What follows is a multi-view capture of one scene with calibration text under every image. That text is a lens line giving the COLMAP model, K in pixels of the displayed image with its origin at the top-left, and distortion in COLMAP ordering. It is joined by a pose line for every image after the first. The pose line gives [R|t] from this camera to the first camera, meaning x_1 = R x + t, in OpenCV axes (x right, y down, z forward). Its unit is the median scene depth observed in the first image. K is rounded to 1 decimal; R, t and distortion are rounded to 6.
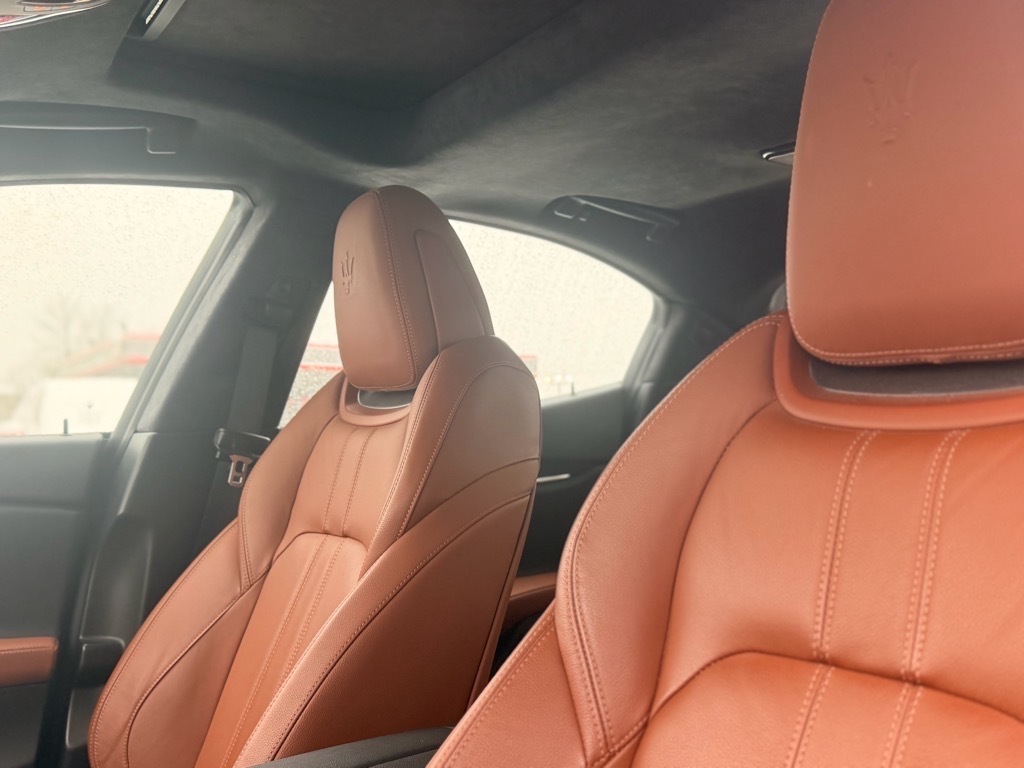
lens RADIAL K [[970.7, 0, 515.1], [0, 970.7, 389.2], [0, 0, 1]] dist [0.027153, 0.000000]
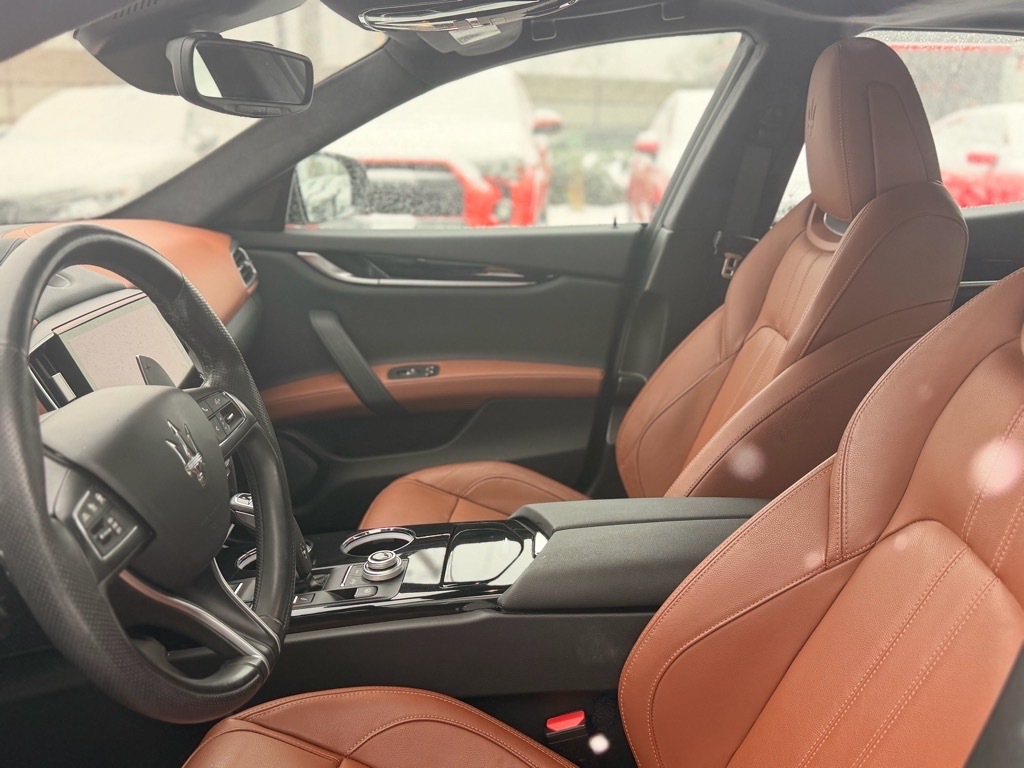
lens RADIAL K [[970.7, 0, 511.1], [0, 970.7, 383.8], [0, 0, 1]] dist [0.027153, 0.000000]
pose [[0.806000, 0.168302, -0.567485, 0.237885], [0.019098, 0.950832, 0.309117, -0.171582], [0.591608, -0.259986, 0.763156, -0.186300]]
